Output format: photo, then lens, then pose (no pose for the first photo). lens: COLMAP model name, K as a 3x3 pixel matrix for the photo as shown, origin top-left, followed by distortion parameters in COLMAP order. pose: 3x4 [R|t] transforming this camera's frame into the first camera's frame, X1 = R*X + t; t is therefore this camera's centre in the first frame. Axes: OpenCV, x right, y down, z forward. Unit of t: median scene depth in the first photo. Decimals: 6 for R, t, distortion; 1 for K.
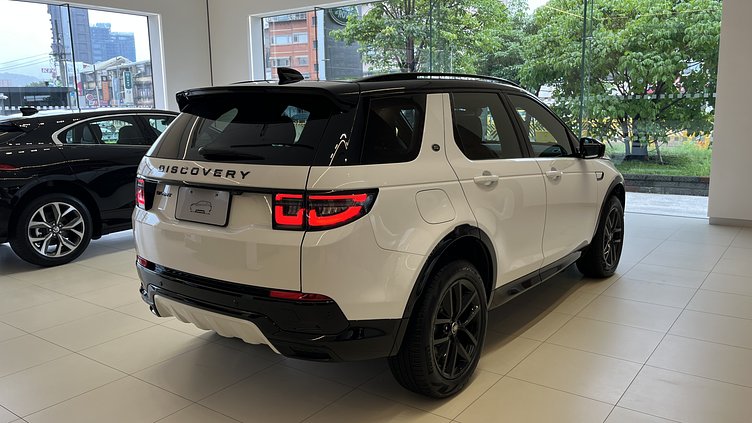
lens RADIAL K [[610.5, 0, 376.2], [0, 610.5, 211.4], [0, 0, 1]] dist [0.003806, -0.010230]
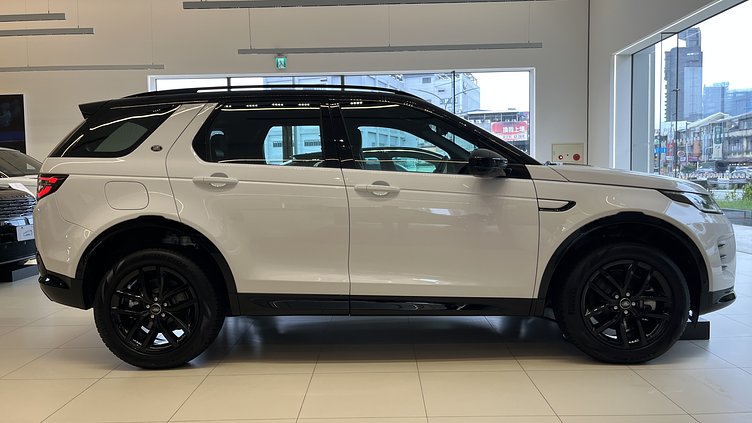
lens RADIAL K [[578.4, 0, 375.2], [0, 578.4, 212.5], [0, 0, 1]] dist [-0.017535, -0.009435]
pose [[0.580526, 0.057754, -0.812191, 0.958798], [-0.126887, 0.991712, -0.020174, -0.010509], [0.804294, 0.114768, 0.583043, 0.543249]]
